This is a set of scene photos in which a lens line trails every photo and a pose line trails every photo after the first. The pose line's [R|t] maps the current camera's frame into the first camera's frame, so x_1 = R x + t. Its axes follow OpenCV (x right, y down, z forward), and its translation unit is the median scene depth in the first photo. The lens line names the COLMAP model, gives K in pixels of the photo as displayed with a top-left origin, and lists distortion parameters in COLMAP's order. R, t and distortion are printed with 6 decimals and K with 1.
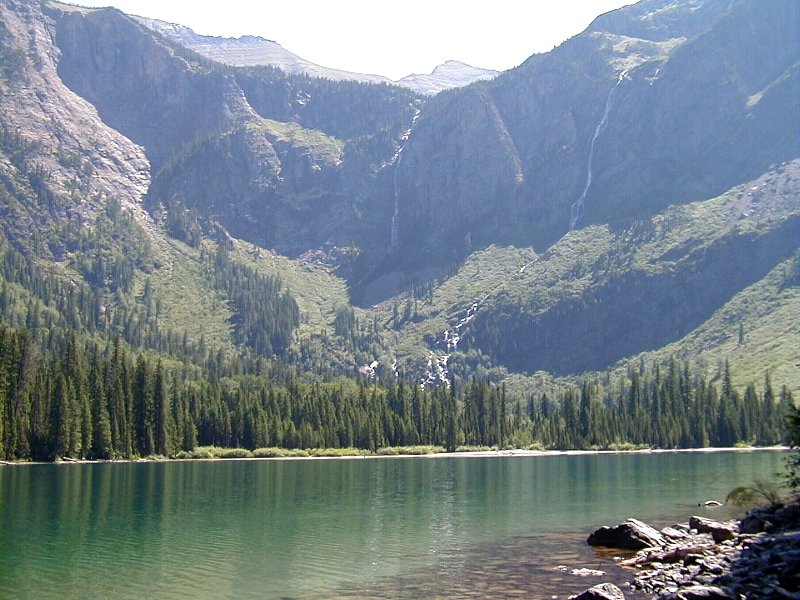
lens RADIAL K [[1144.2, 0, 400.0], [0, 1144.2, 300.0], [0, 0, 1]] dist [-0.071167, 0.058199]
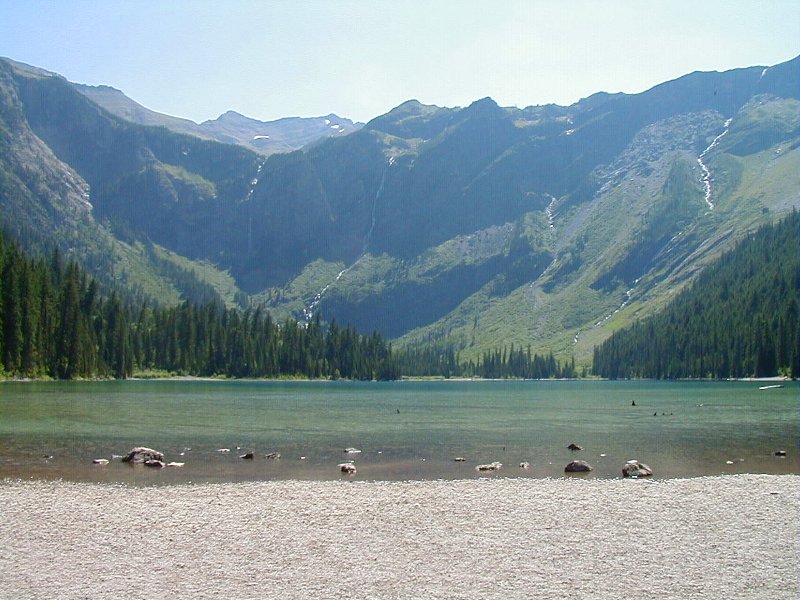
lens RADIAL K [[840.0, 0, 400.0], [0, 840.0, 300.0], [0, 0, 1]] dist [-0.225549, 0.194959]
pose [[0.948070, 0.048930, 0.314275, -0.194494], [-0.060350, 0.997820, 0.026705, -0.026057], [-0.312283, -0.044285, 0.948956, -0.222524]]
